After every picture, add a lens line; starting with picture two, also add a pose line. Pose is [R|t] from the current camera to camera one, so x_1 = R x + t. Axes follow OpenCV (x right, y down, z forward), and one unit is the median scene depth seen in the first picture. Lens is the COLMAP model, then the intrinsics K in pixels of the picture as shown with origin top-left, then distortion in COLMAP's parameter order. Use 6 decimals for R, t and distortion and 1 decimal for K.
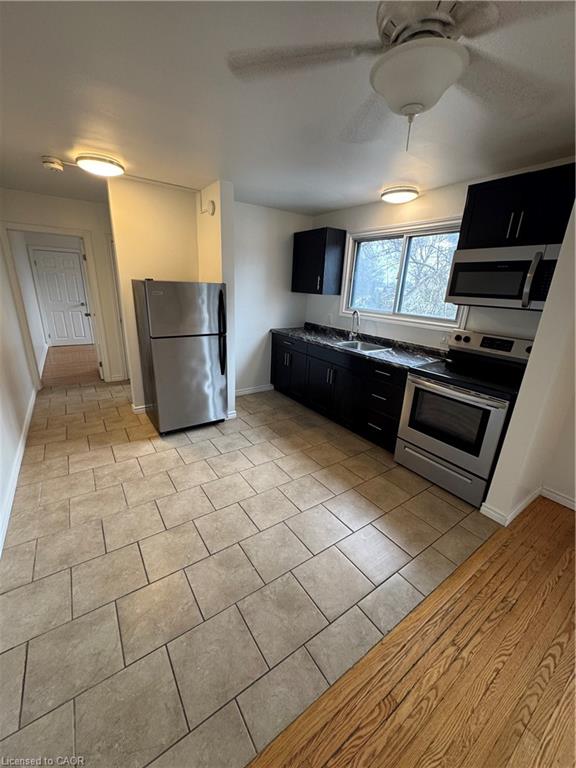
lens RADIAL K [[305.3, 0, 288.0], [0, 305.3, 384.0], [0, 0, 1]] dist [-0.000347, -0.000231]
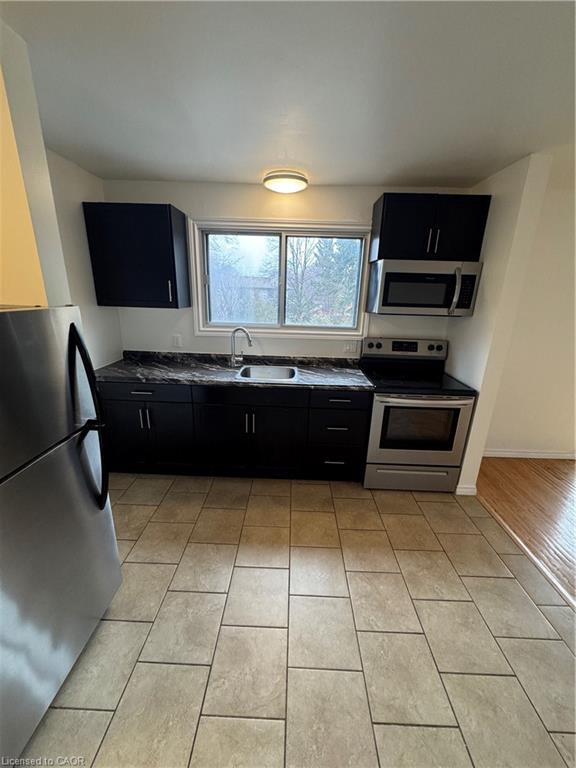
lens RADIAL K [[305.3, 0, 288.0], [0, 305.3, 384.0], [0, 0, 1]] dist [-0.000347, -0.000231]
pose [[0.589438, -0.261626, 0.764274, -0.405613], [0.247853, 0.959041, 0.137144, -0.231598], [-0.768851, 0.108590, 0.630140, 0.577950]]
